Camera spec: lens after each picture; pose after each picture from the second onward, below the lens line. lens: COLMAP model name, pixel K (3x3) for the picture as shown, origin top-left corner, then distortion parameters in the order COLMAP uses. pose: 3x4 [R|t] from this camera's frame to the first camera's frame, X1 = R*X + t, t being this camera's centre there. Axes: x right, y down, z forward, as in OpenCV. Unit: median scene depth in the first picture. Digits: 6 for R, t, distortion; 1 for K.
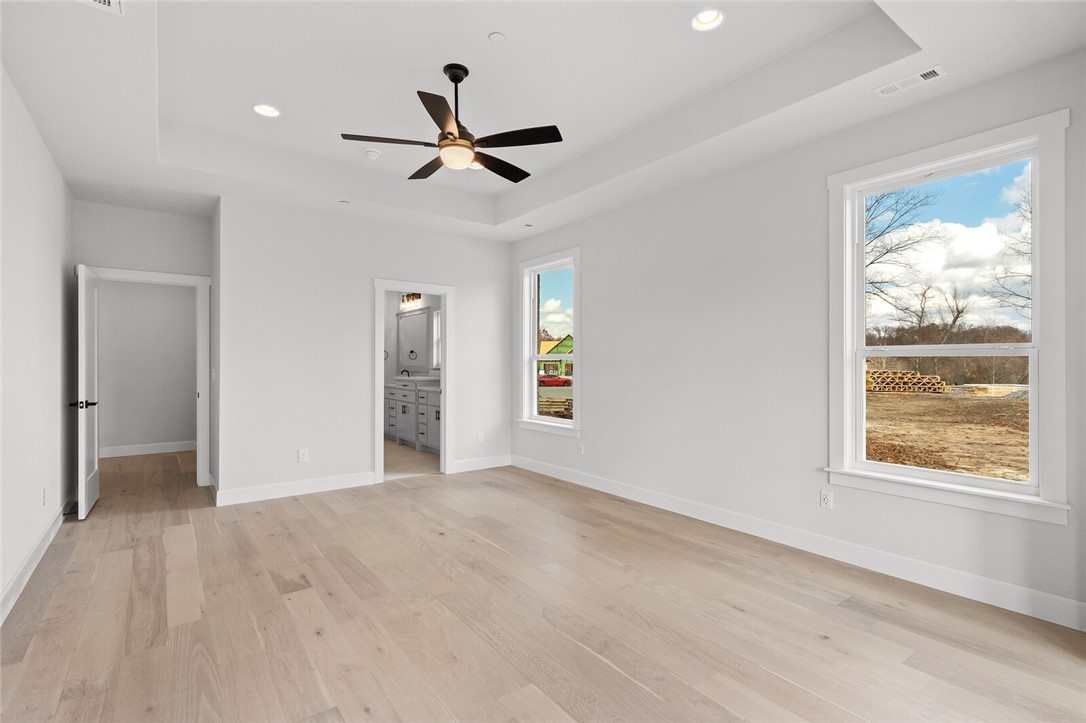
lens RADIAL K [[506.3, 0, 542.0], [0, 506.3, 368.7], [0, 0, 1]] dist [0.004107, 0.002504]
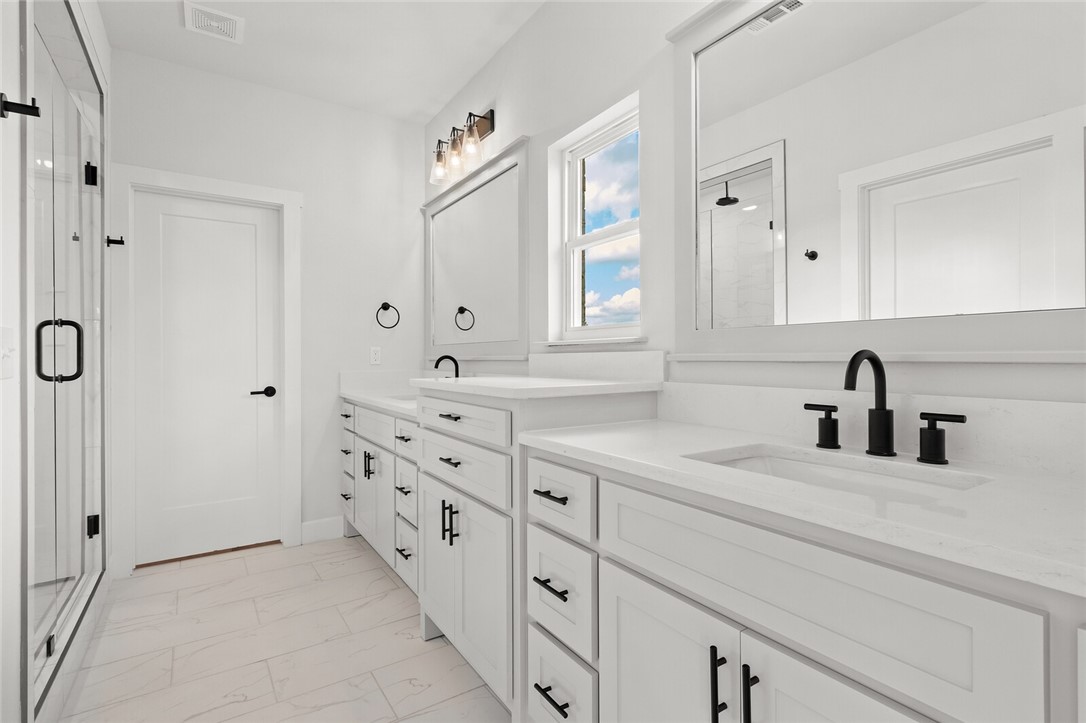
lens RADIAL K [[506.3, 0, 543.1], [0, 506.3, 362.9], [0, 0, 1]] dist [0.004107, 0.002504]
pose [[0.998018, -0.006691, -0.062572, -0.276037], [0.006469, 0.999972, -0.003758, 0.013295], [0.062595, 0.003345, 0.998033, 0.994158]]
